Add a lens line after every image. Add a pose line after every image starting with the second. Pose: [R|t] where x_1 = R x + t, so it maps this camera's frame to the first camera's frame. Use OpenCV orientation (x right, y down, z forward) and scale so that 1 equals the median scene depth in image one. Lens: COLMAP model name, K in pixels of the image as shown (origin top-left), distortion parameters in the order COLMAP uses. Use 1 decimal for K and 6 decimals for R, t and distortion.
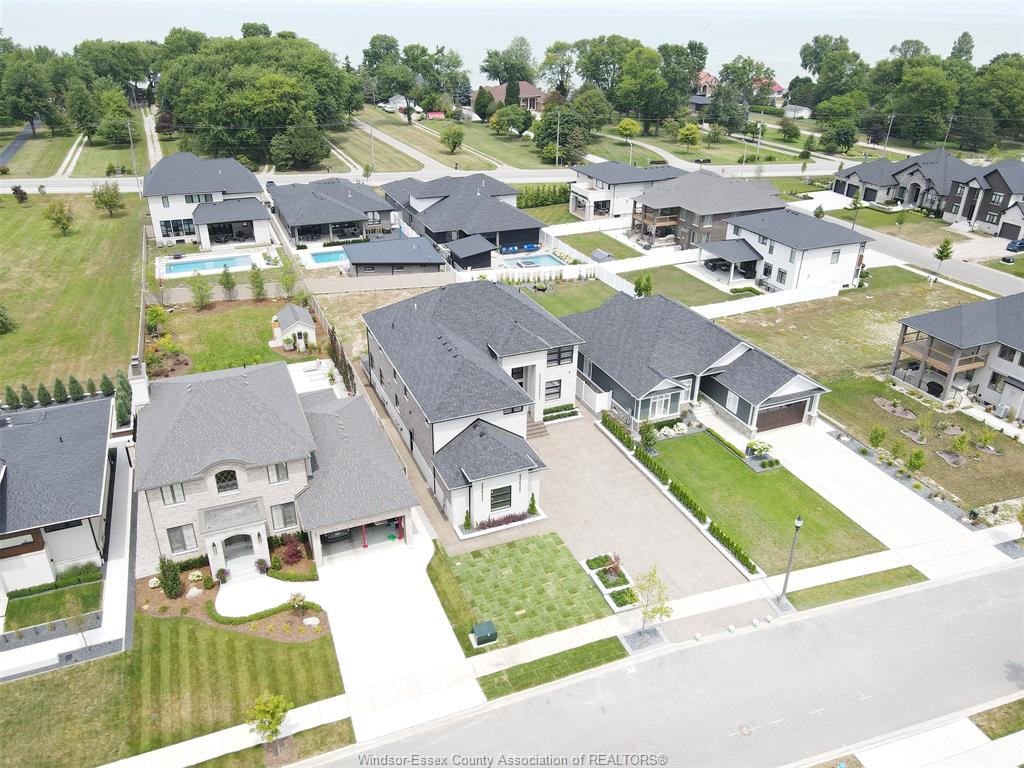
lens RADIAL K [[747.6, 0, 512.0], [0, 747.6, 384.0], [0, 0, 1]] dist [0.000176, 0.006370]
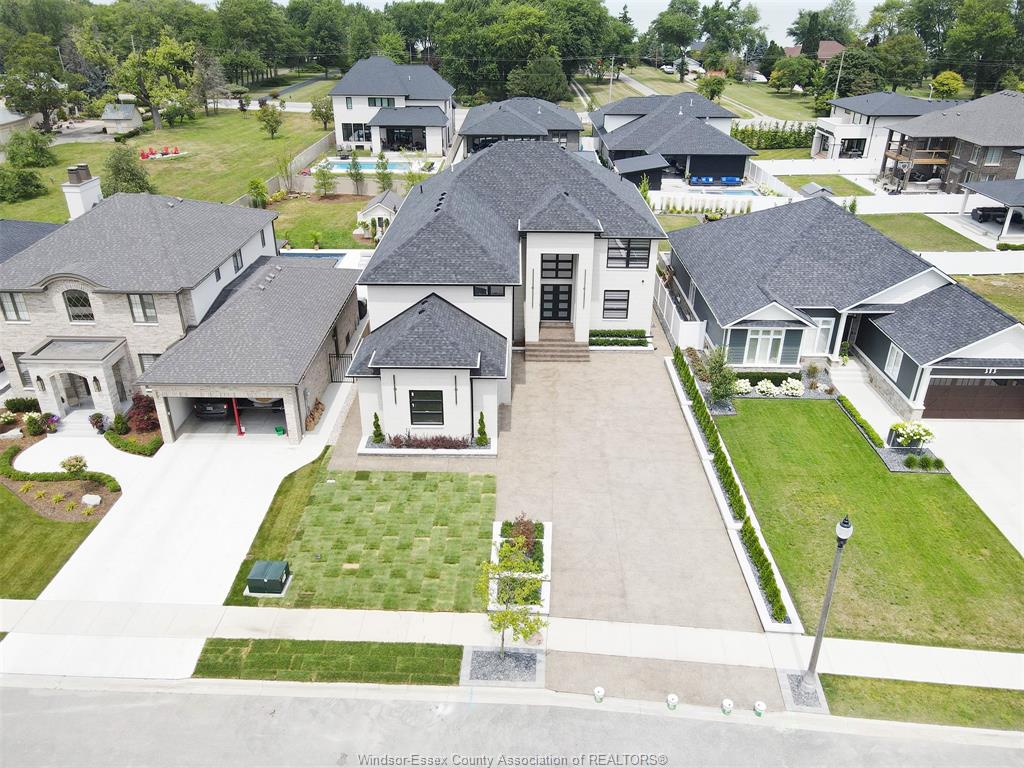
lens RADIAL K [[744.2, 0, 512.0], [0, 744.2, 384.0], [0, 0, 1]] dist [0.010912, 0.009956]
pose [[0.914768, 0.173987, -0.364592, 0.240443], [-0.175341, 0.984061, 0.029672, 0.080249], [0.363943, 0.036785, 0.930695, 0.328814]]
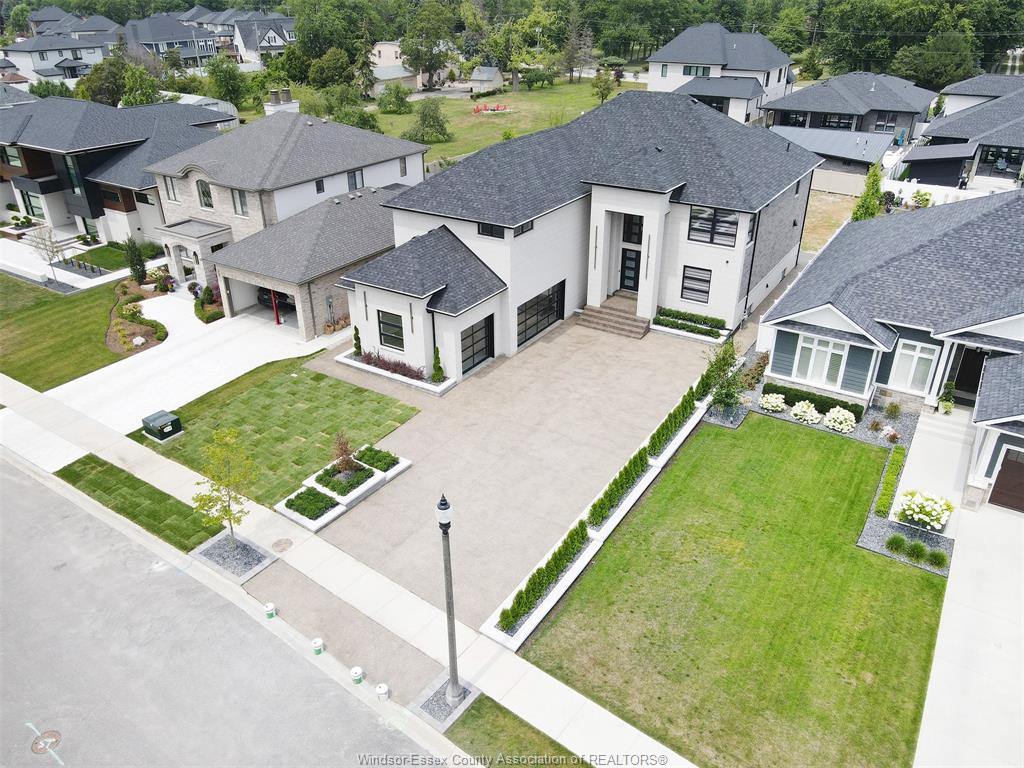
lens RADIAL K [[752.4, 0, 512.6], [0, 752.4, 373.1], [0, 0, 1]] dist [0.018537, 0.003121]
pose [[0.560680, 0.359388, -0.745975, 0.466895], [-0.364165, 0.916121, 0.167651, 0.026749], [0.743655, 0.177659, 0.644527, 0.525349]]
